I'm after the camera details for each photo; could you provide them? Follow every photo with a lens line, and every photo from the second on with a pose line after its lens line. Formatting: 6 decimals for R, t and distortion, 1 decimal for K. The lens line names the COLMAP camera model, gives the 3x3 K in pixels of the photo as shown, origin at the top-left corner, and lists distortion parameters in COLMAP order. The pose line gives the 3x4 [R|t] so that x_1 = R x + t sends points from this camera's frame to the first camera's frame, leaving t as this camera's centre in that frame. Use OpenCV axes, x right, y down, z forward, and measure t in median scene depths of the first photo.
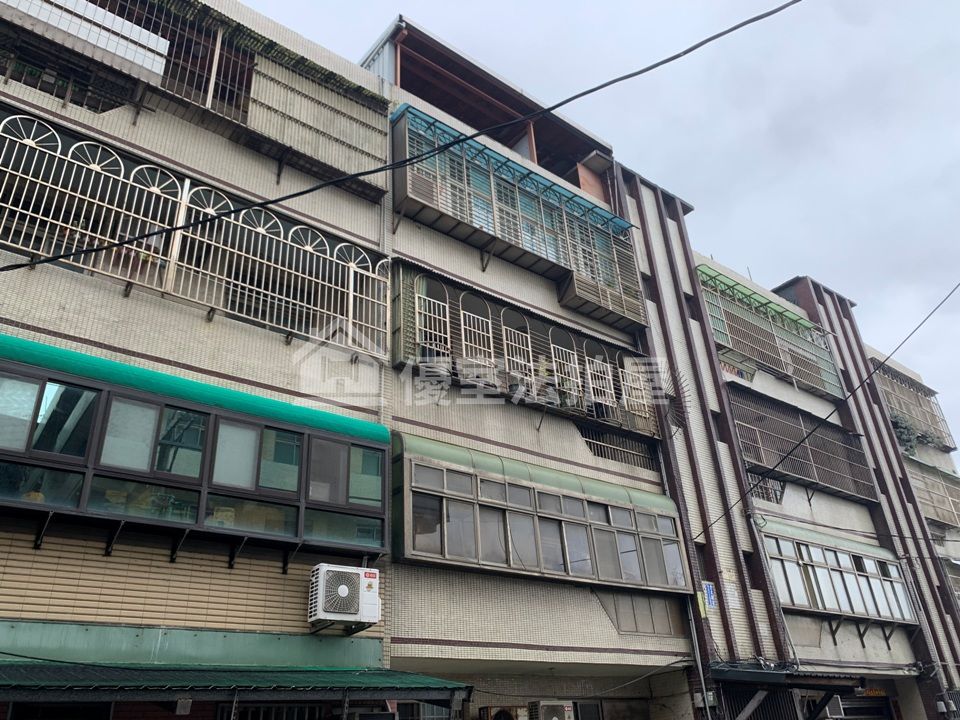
lens RADIAL K [[740.0, 0, 471.9], [0, 740.0, 362.8], [0, 0, 1]] dist [0.107433, -0.229343]
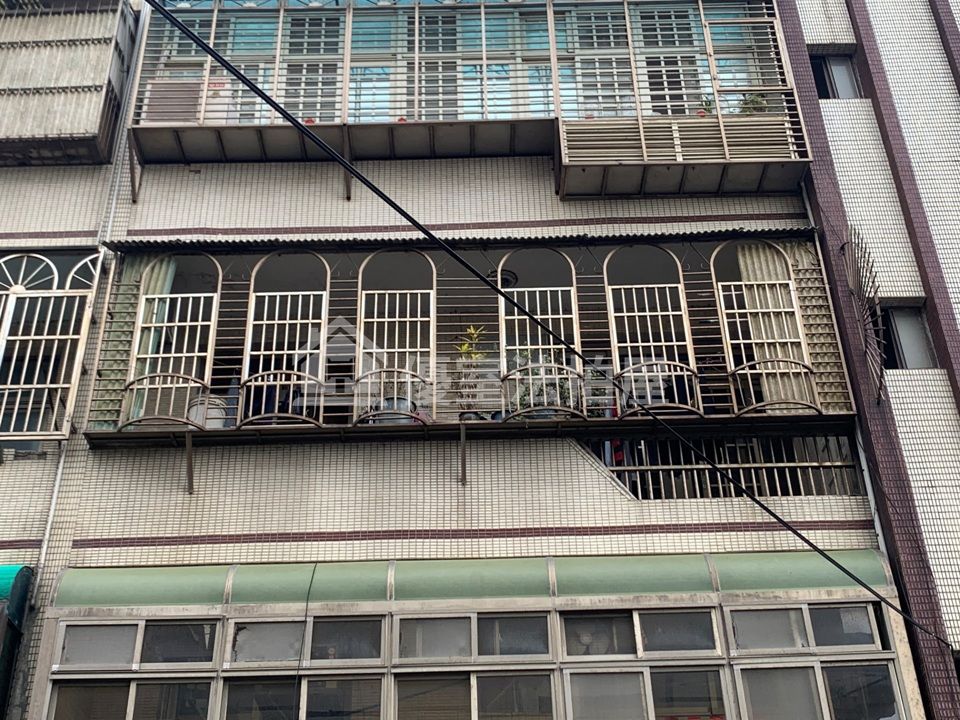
lens RADIAL K [[1273.7, 0, 470.9], [0, 1273.7, 352.9], [0, 0, 1]] dist [0.165694, -0.533398]
pose [[0.781723, -0.320077, -0.535220, 0.554006], [0.275445, 0.947199, -0.164147, 0.150840], [0.559499, -0.019106, 0.828611, 0.365228]]
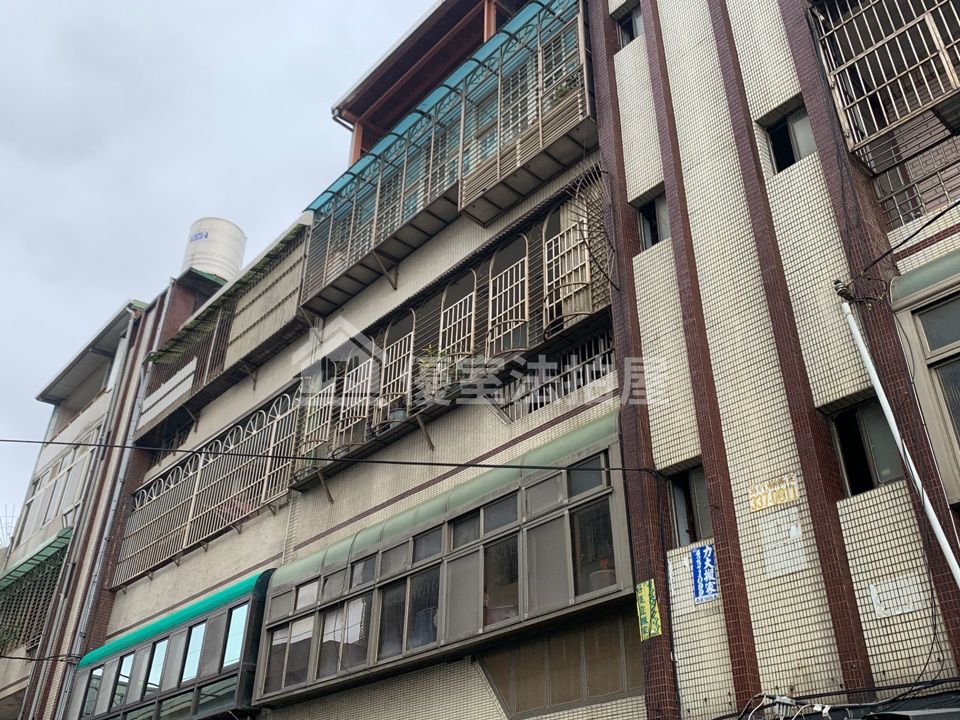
lens RADIAL K [[887.4, 0, 480.0], [0, 887.4, 360.0], [0, 0, 1]] dist [0.108310, -0.228174]
pose [[0.073282, -0.491114, -0.868007, 0.881676], [0.457257, 0.790023, -0.408387, 0.397923], [0.886310, -0.366975, 0.282460, 0.859049]]
